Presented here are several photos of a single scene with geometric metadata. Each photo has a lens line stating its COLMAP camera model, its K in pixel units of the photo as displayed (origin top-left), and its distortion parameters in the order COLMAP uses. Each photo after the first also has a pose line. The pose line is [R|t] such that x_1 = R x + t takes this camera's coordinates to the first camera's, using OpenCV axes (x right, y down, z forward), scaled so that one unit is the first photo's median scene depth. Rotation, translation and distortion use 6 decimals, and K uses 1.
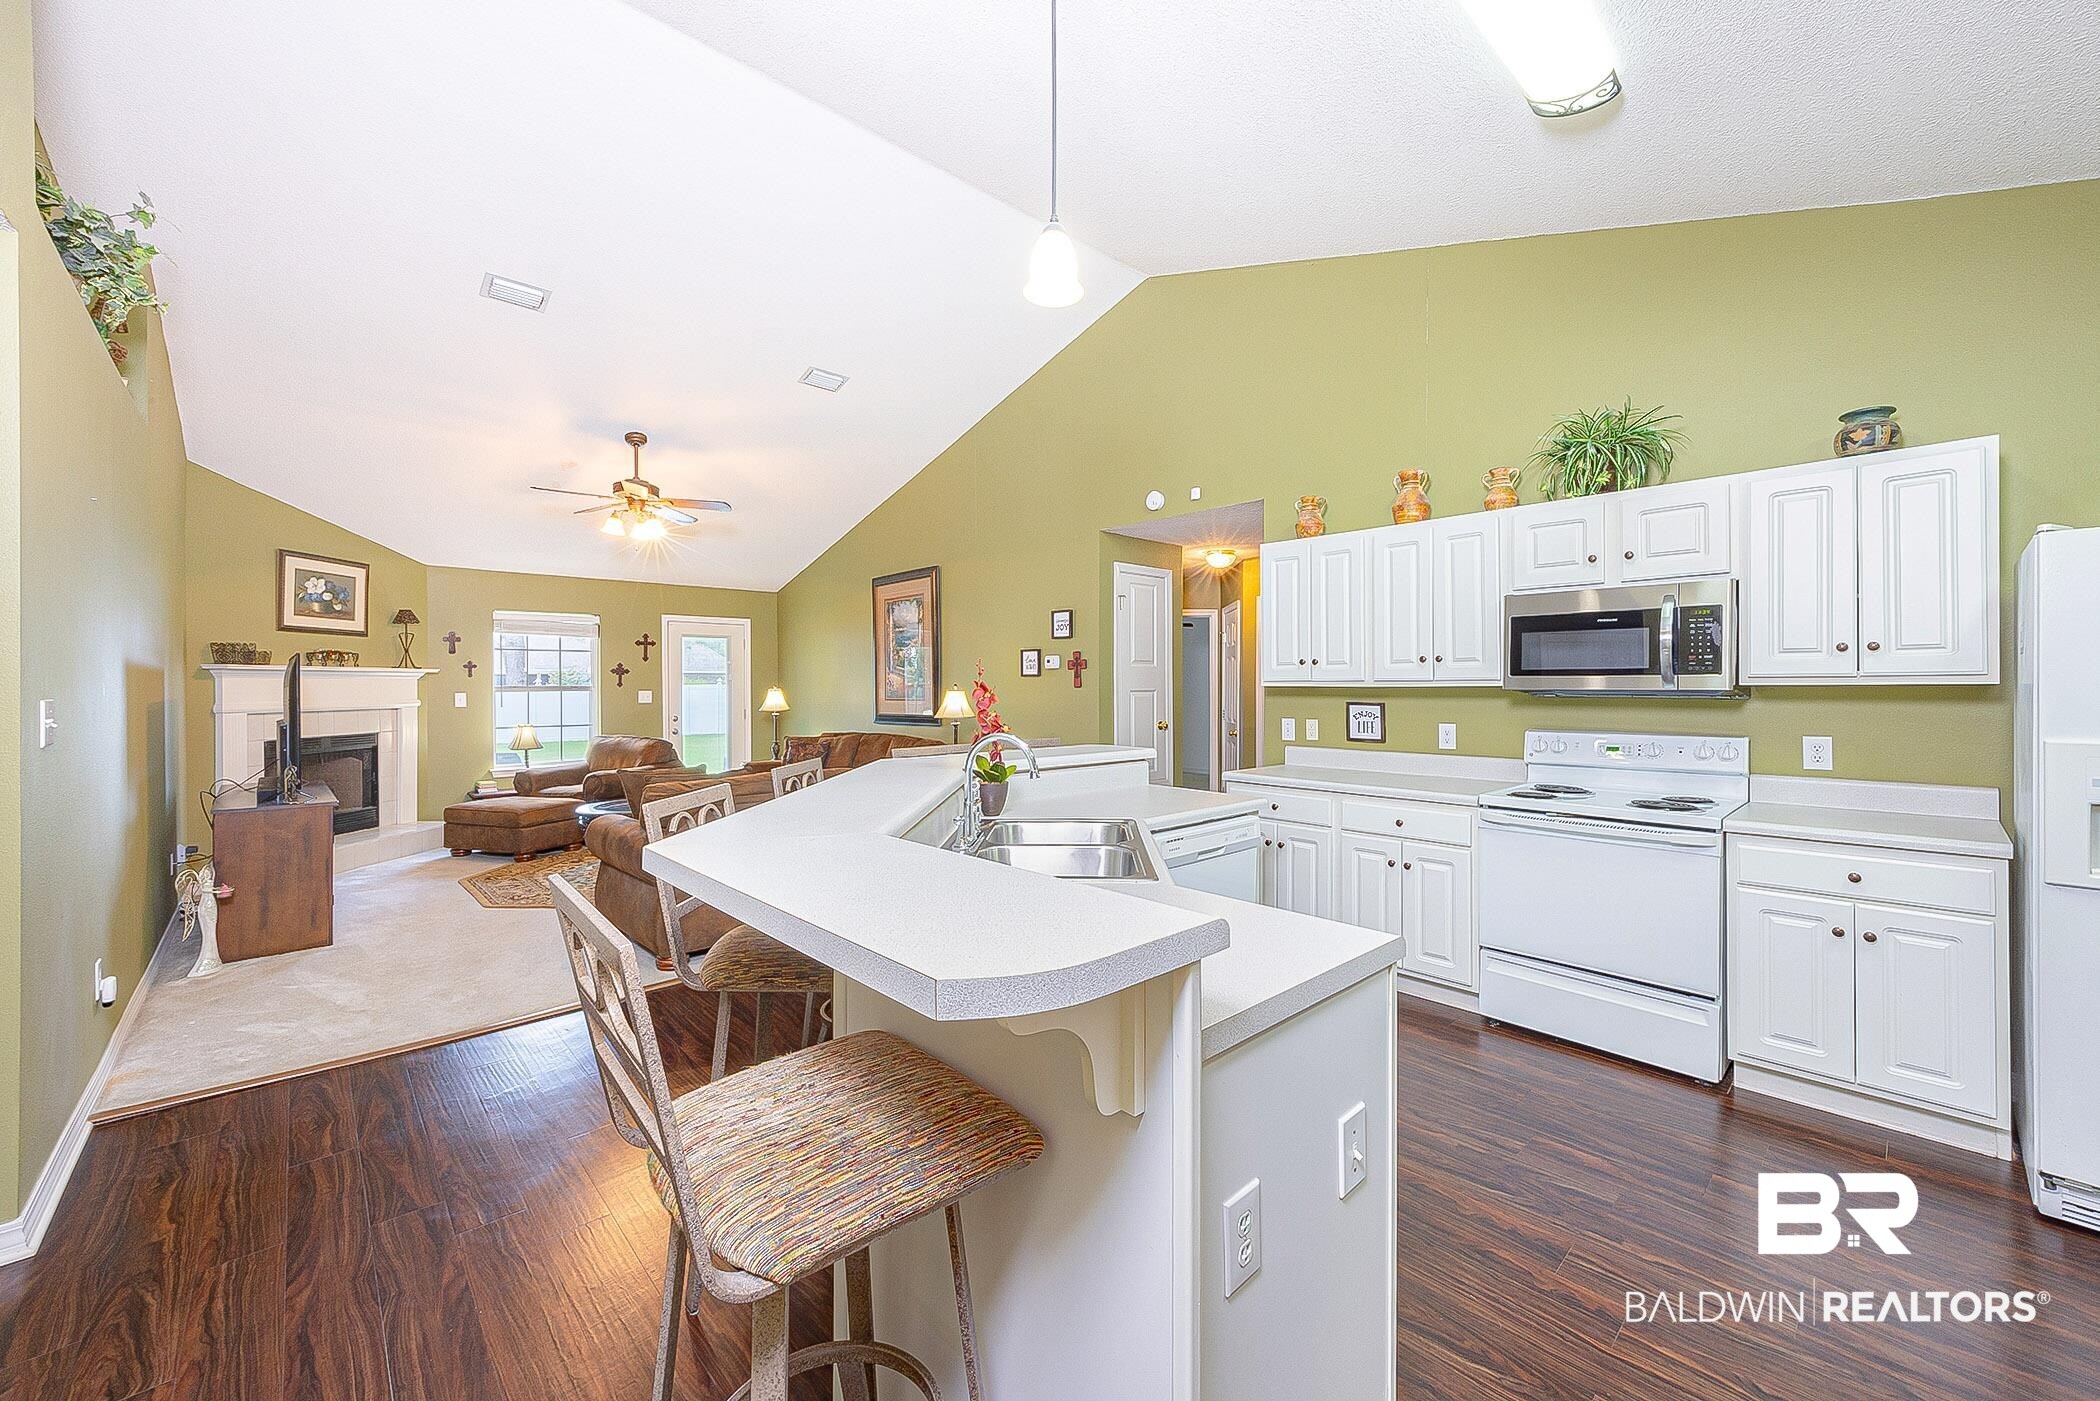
lens RADIAL K [[809.5, 0, 1056.2], [0, 809.5, 685.4], [0, 0, 1]] dist [-0.004969, -0.000236]
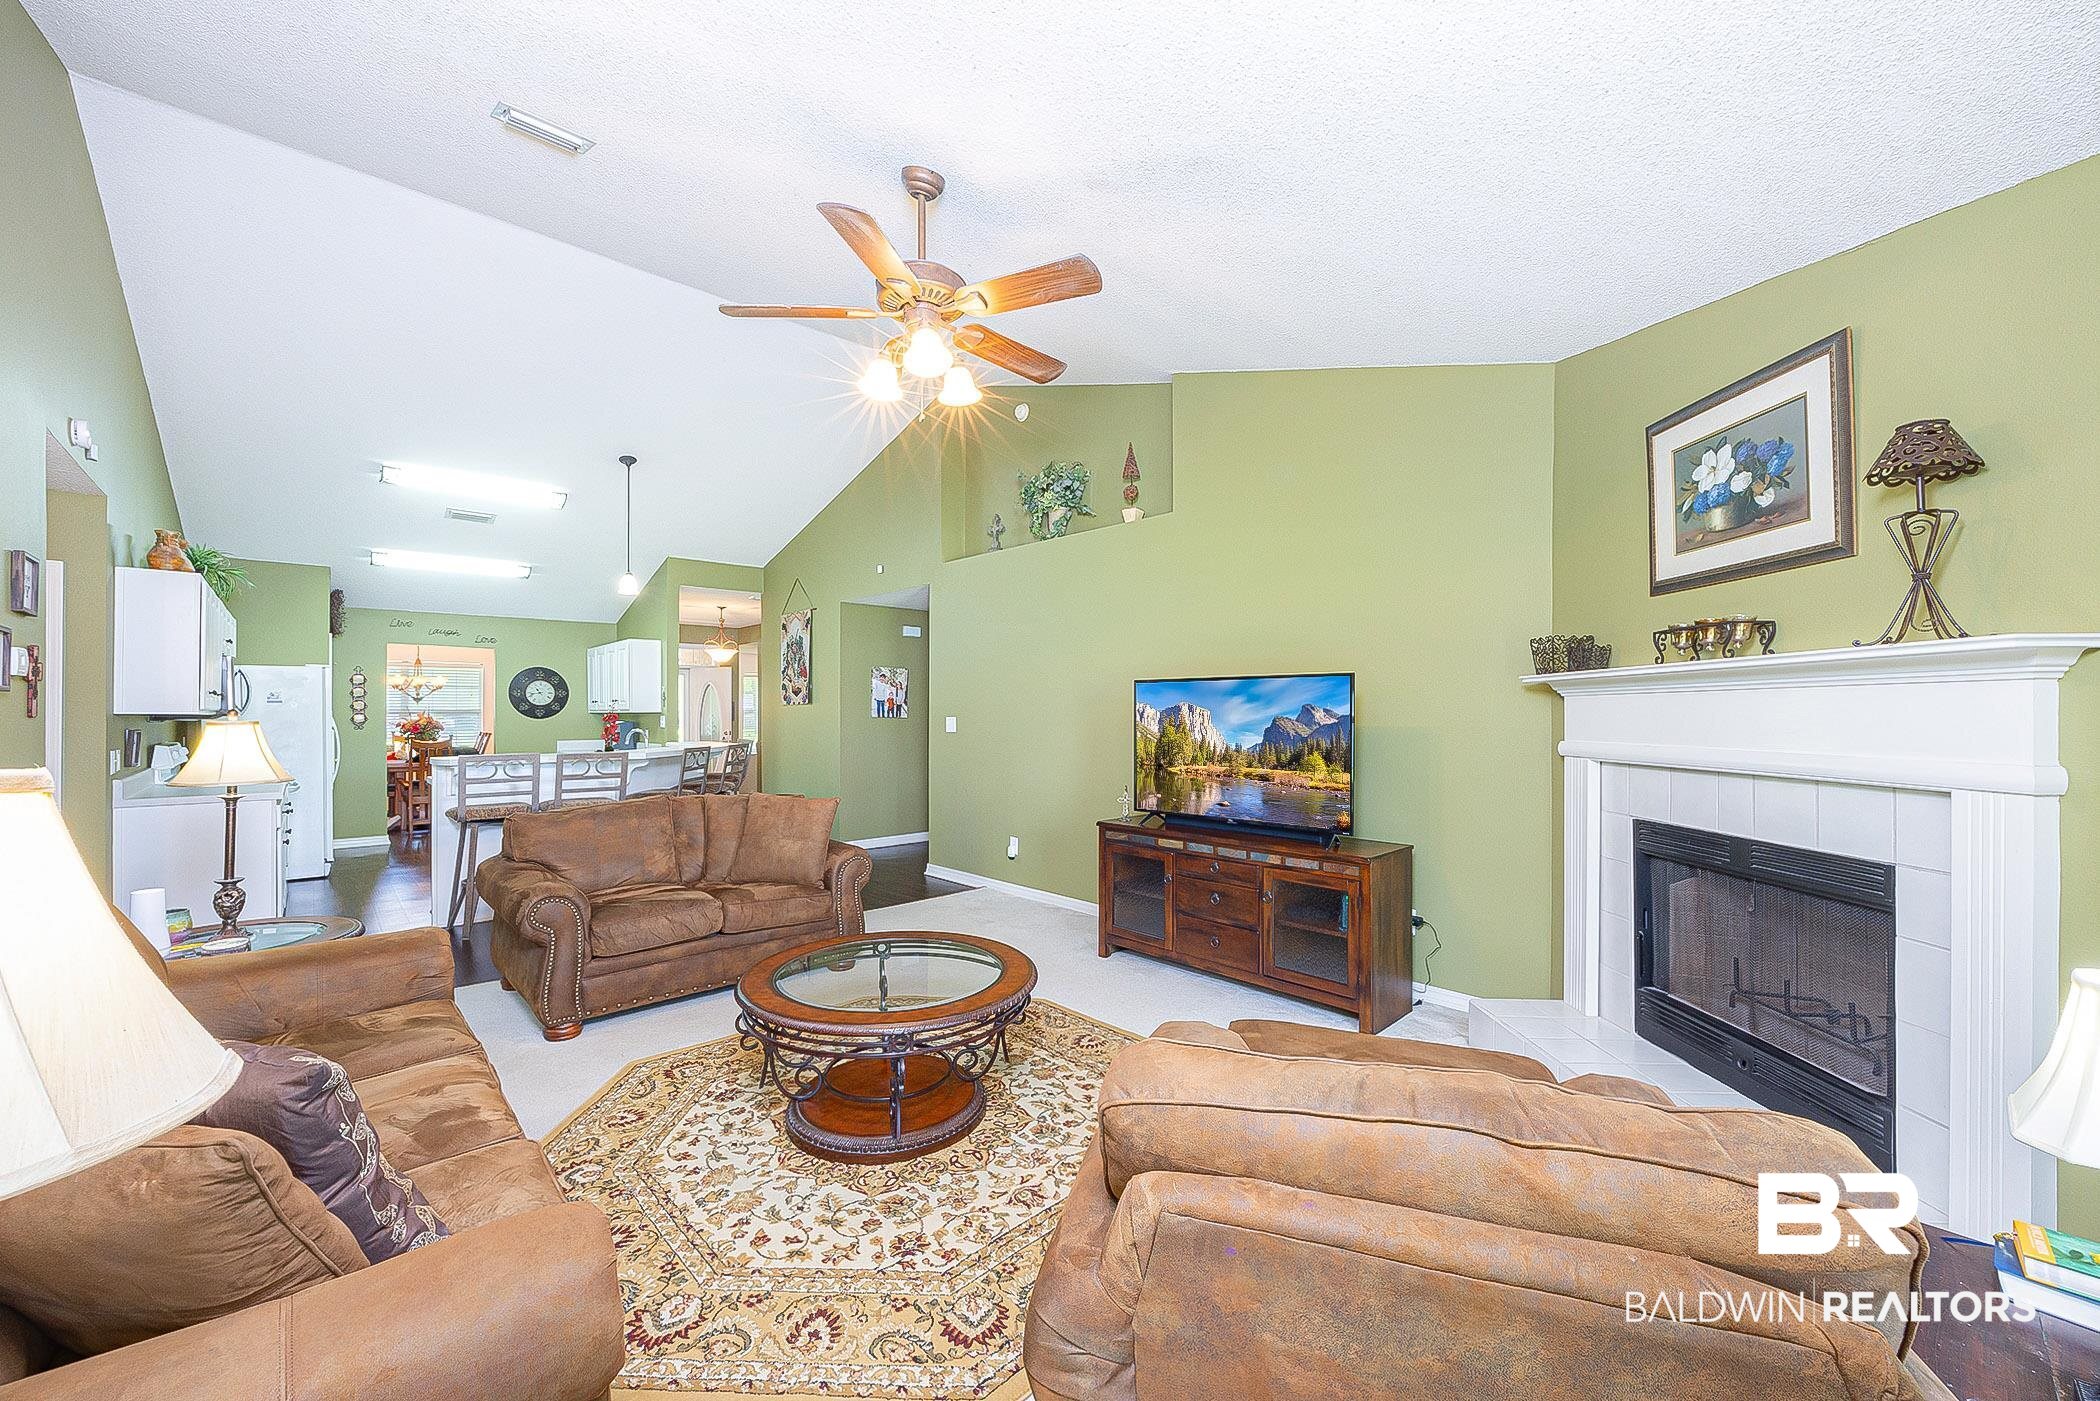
lens RADIAL K [[808.0, 0, 1045.9], [0, 808.0, 711.0], [0, 0, 1]] dist [-0.001057, -0.000166]
pose [[-0.999931, 0.003005, 0.011377, -0.545725], [0.002979, 0.999993, -0.002312, 0.001676], [-0.011384, -0.002278, -0.999933, 1.343495]]
